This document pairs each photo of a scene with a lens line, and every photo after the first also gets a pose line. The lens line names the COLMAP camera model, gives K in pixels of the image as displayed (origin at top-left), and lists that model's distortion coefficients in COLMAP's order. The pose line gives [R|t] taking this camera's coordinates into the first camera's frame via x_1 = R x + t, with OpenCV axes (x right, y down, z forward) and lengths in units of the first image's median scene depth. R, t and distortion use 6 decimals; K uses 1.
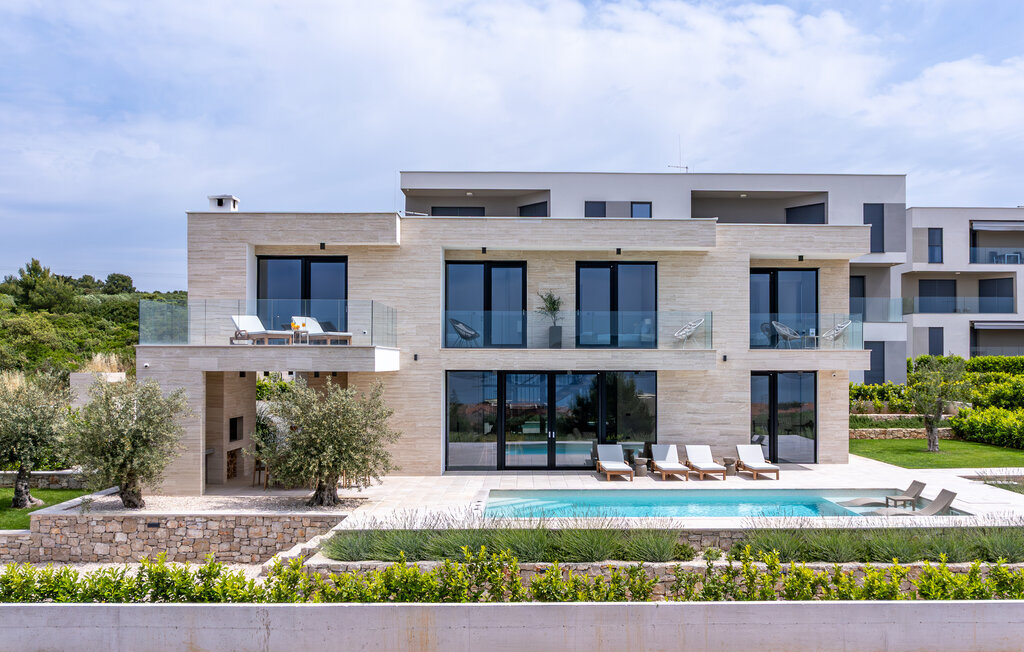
lens RADIAL K [[775.7, 0, 548.0], [0, 775.7, 326.7], [0, 0, 1]] dist [0.003196, -0.000953]
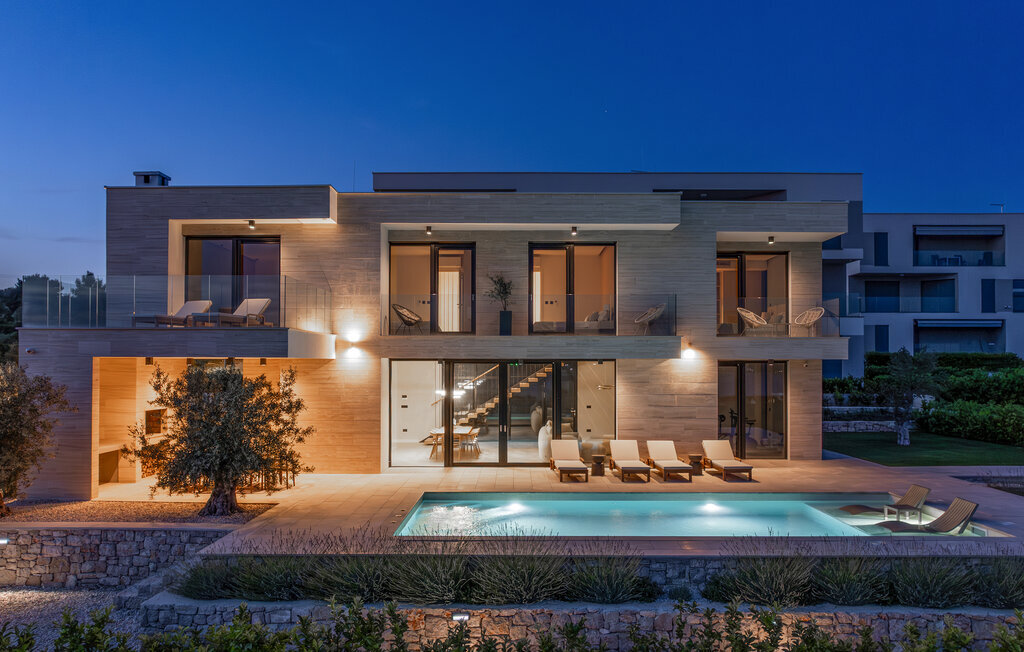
lens RADIAL K [[702.5, 0, 512.0], [0, 702.5, 326.0], [0, 0, 1]] dist [-0.000899, 0.002026]
pose [[0.999887, -0.000226, -0.015051, 0.028176], [0.000212, 1.000000, -0.000900, 0.016701], [0.015052, 0.000897, 0.999886, 0.155349]]
